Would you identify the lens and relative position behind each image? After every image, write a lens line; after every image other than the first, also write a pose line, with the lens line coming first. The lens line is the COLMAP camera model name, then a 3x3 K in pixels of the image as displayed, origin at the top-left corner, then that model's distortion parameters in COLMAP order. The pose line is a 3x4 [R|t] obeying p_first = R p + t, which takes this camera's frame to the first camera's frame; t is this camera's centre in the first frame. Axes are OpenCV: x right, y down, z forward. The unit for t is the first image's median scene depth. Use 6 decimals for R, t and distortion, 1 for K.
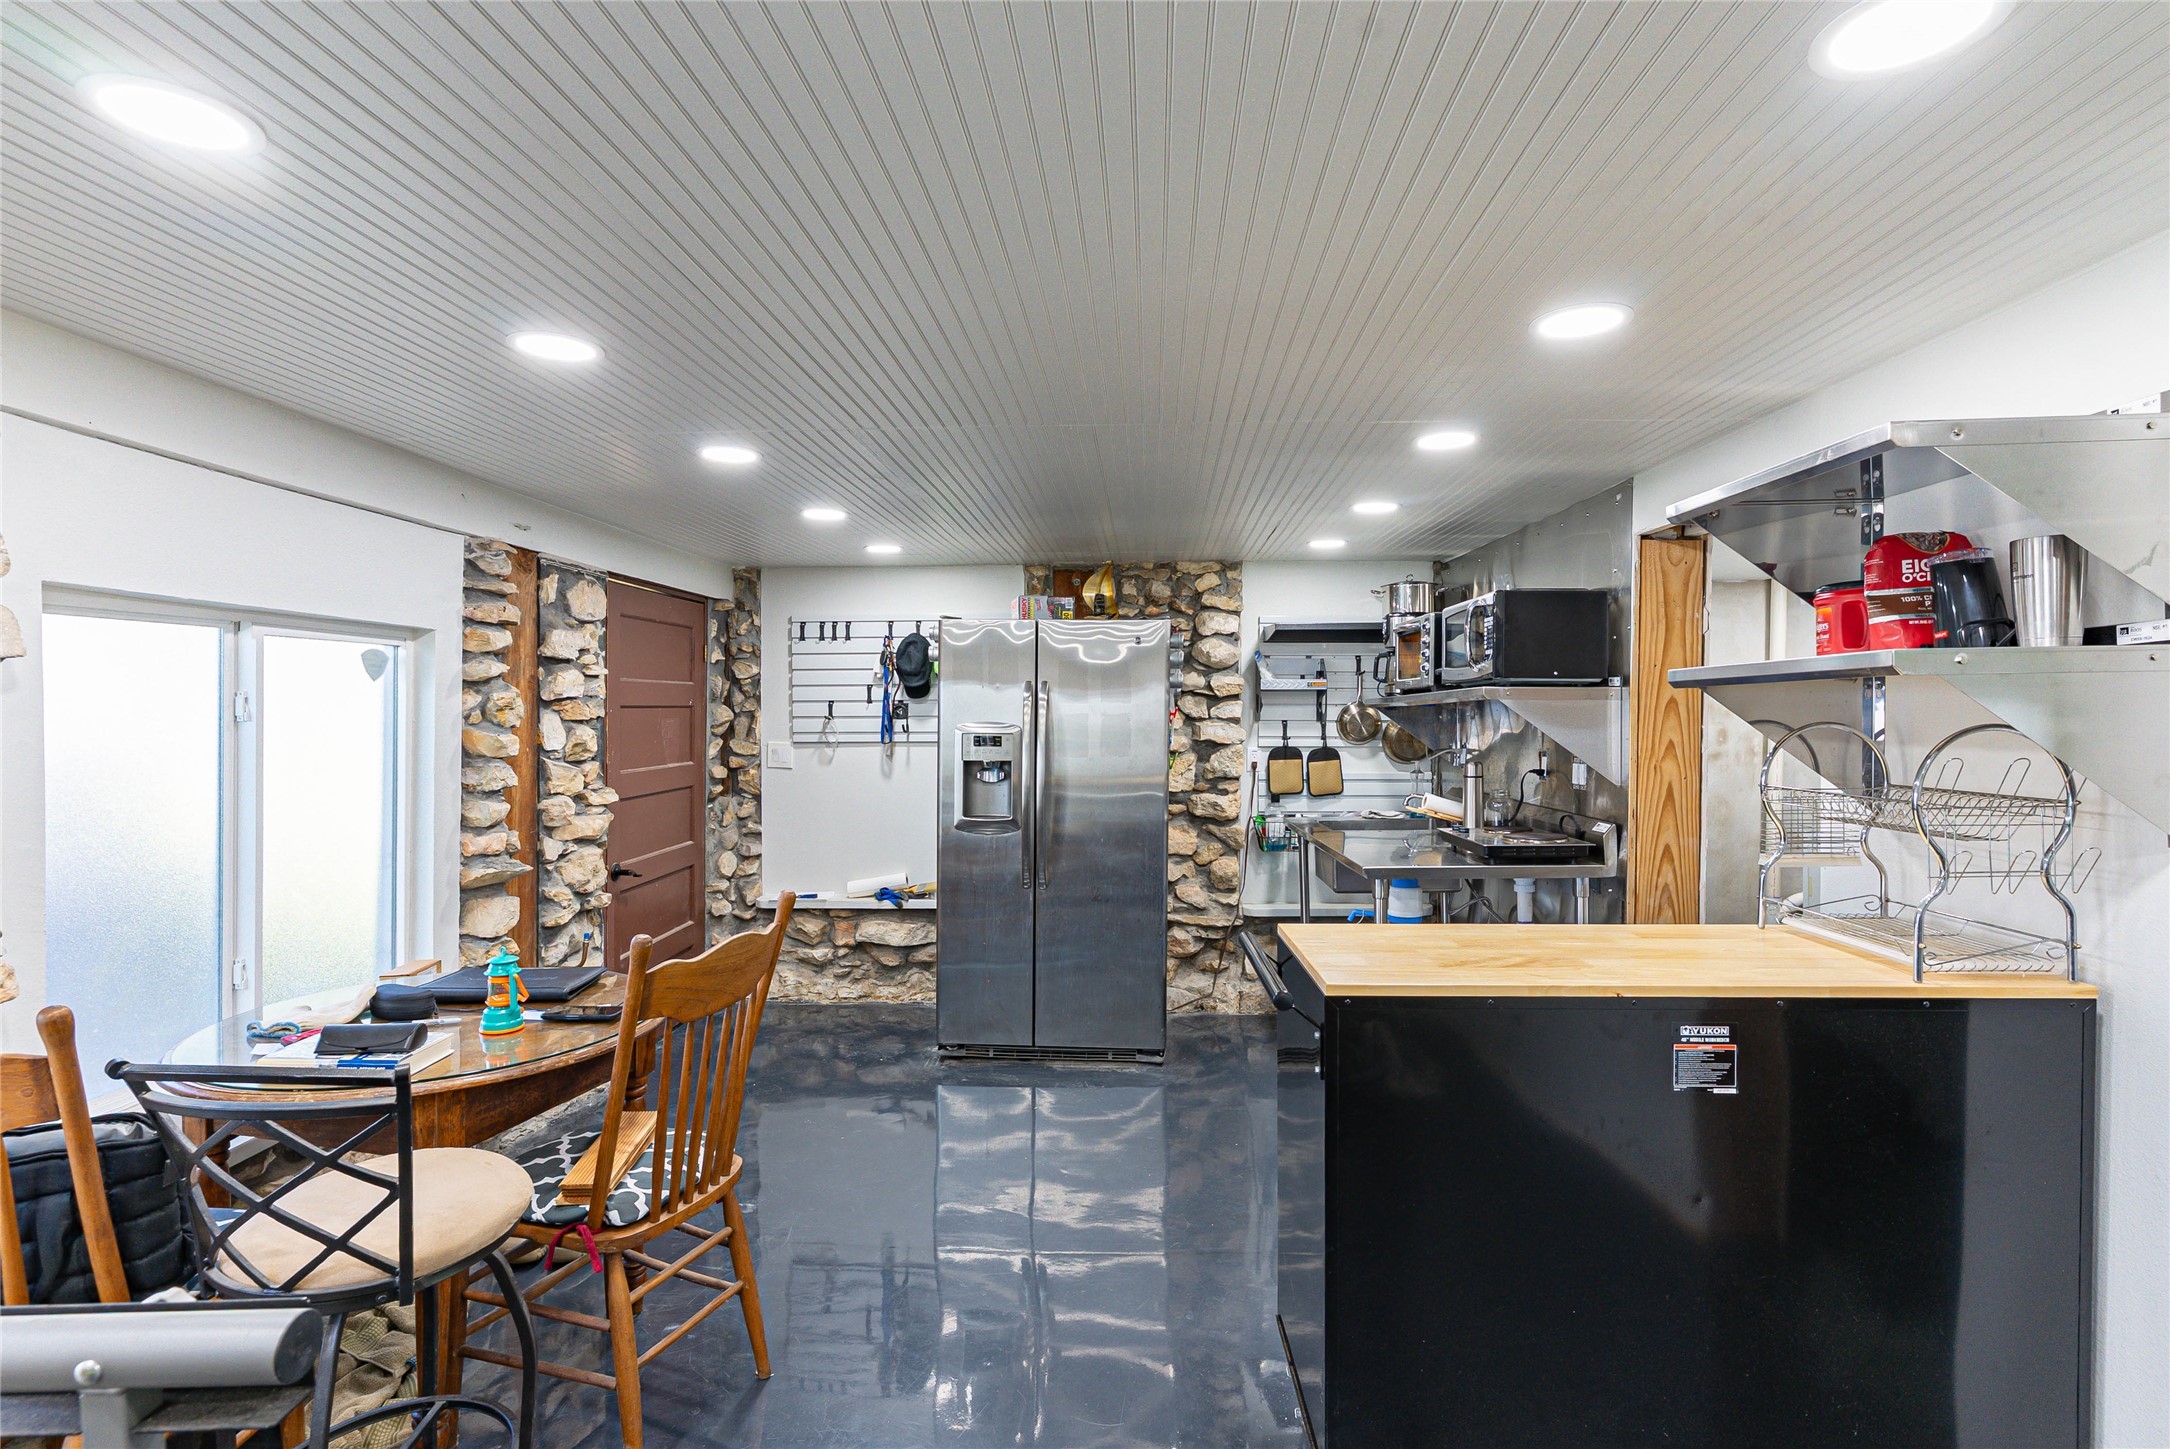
lens RADIAL K [[1040.4, 0, 1095.9], [0, 1040.4, 723.0], [0, 0, 1]] dist [0.008540, -0.000580]
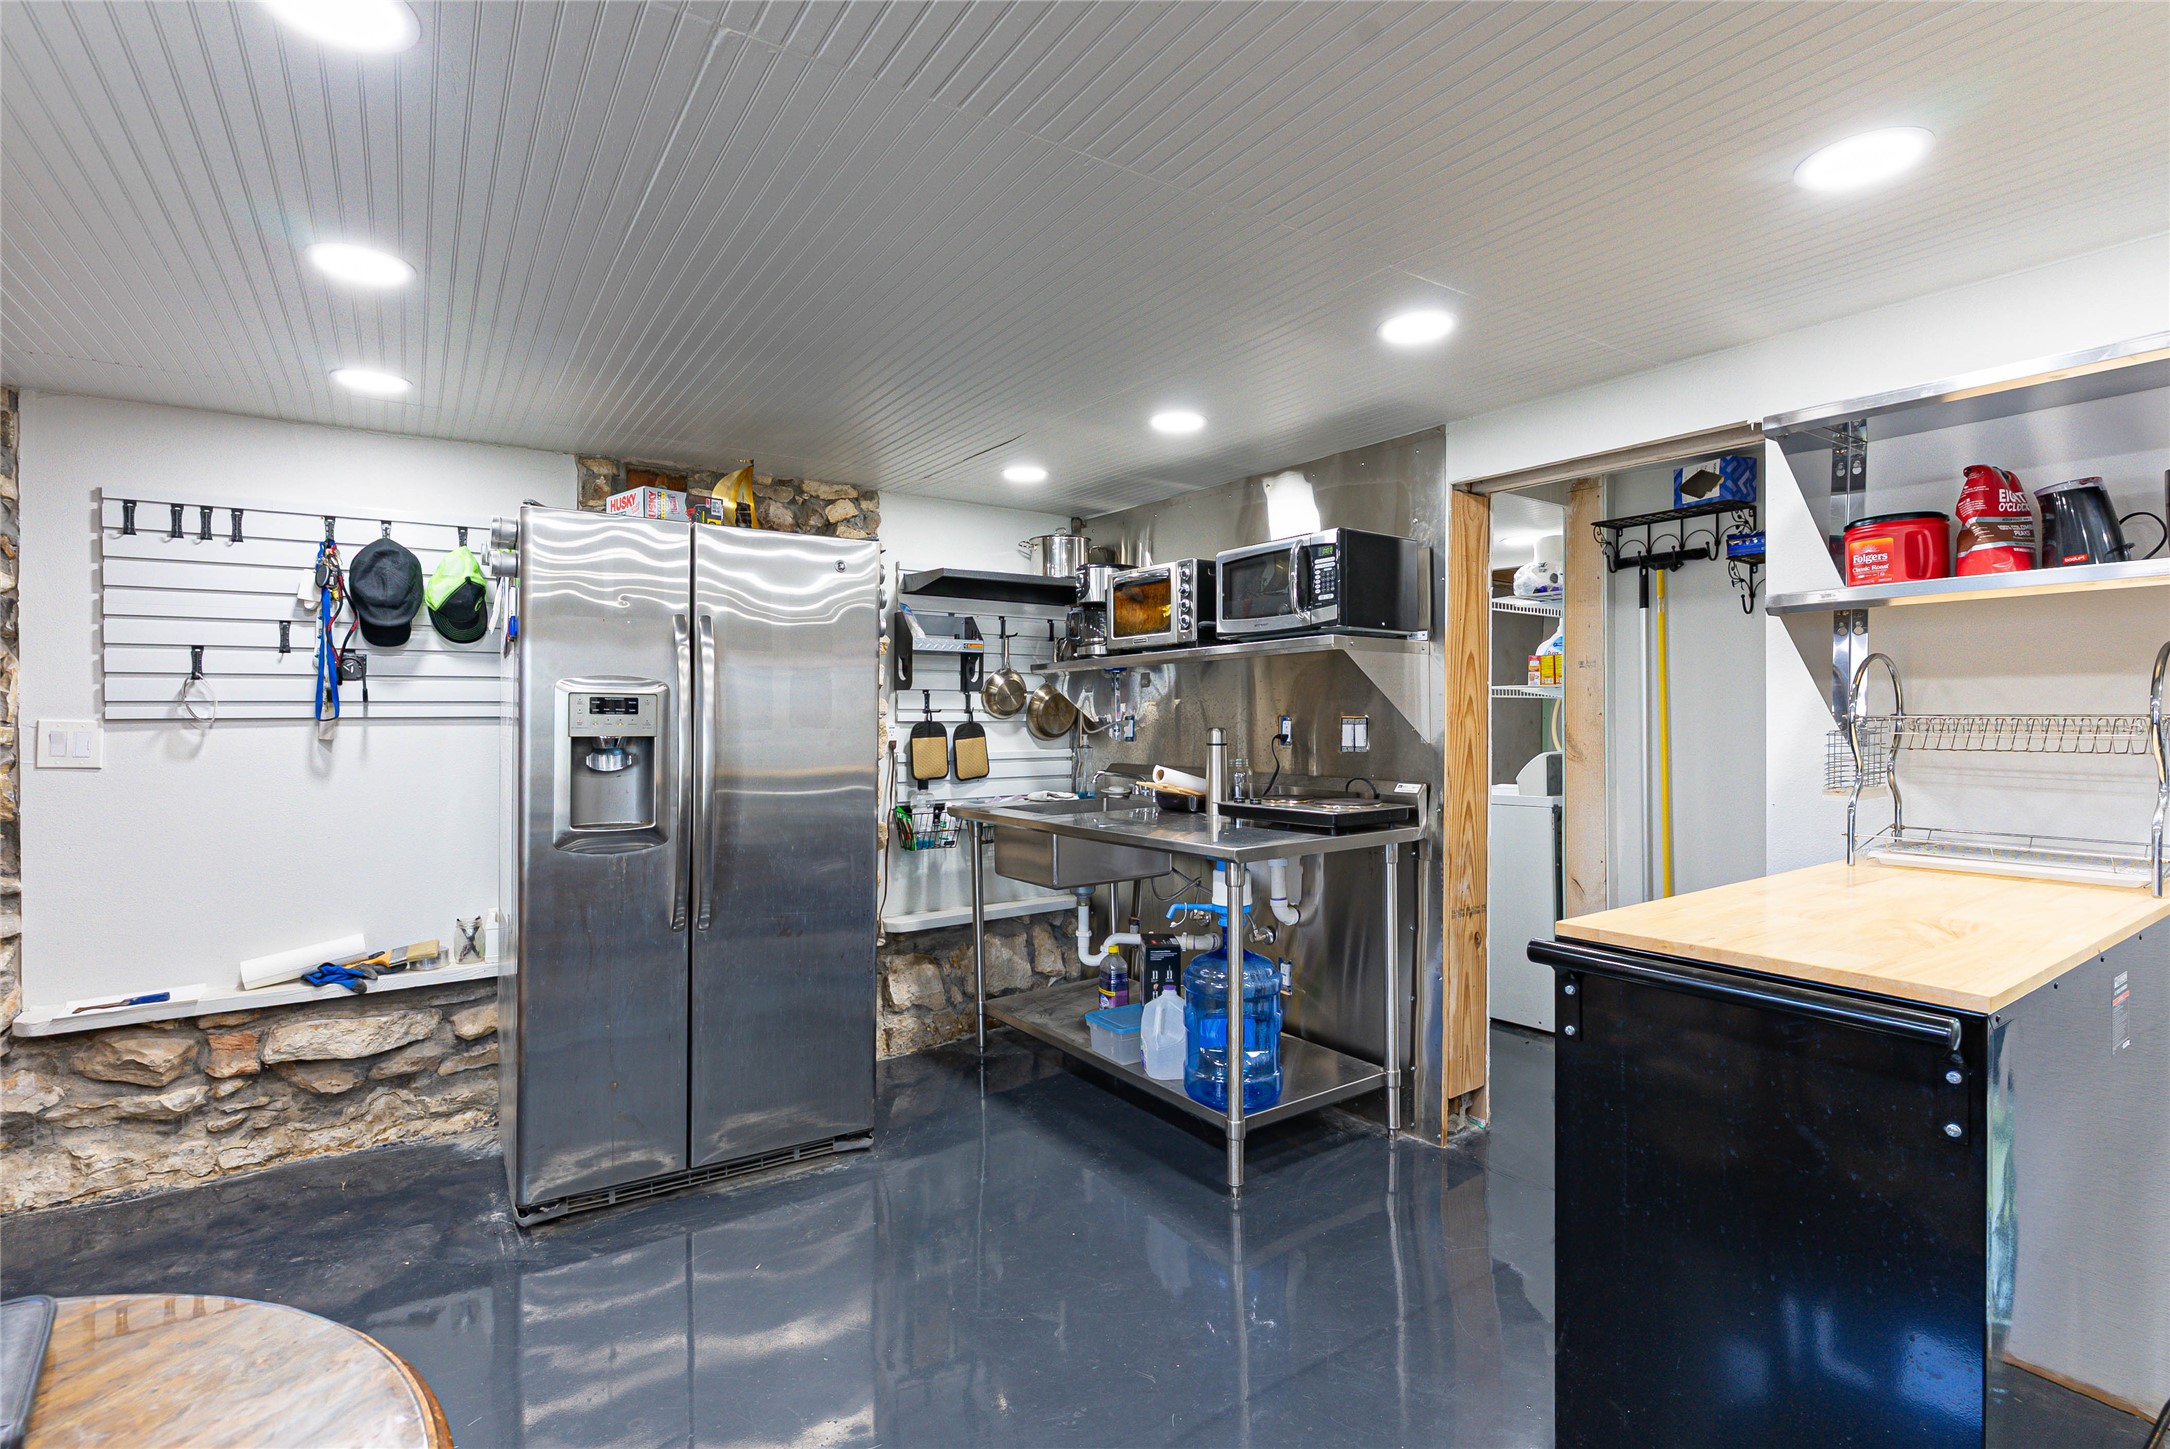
lens RADIAL K [[1040.4, 0, 1084.8], [0, 1040.4, 714.4], [0, 0, 1]] dist [0.008540, -0.000580]
pose [[0.806684, -0.001268, 0.590981, -0.205258], [0.007297, 0.999943, -0.007816, 0.024398], [-0.590937, 0.010618, 0.806648, 0.262118]]
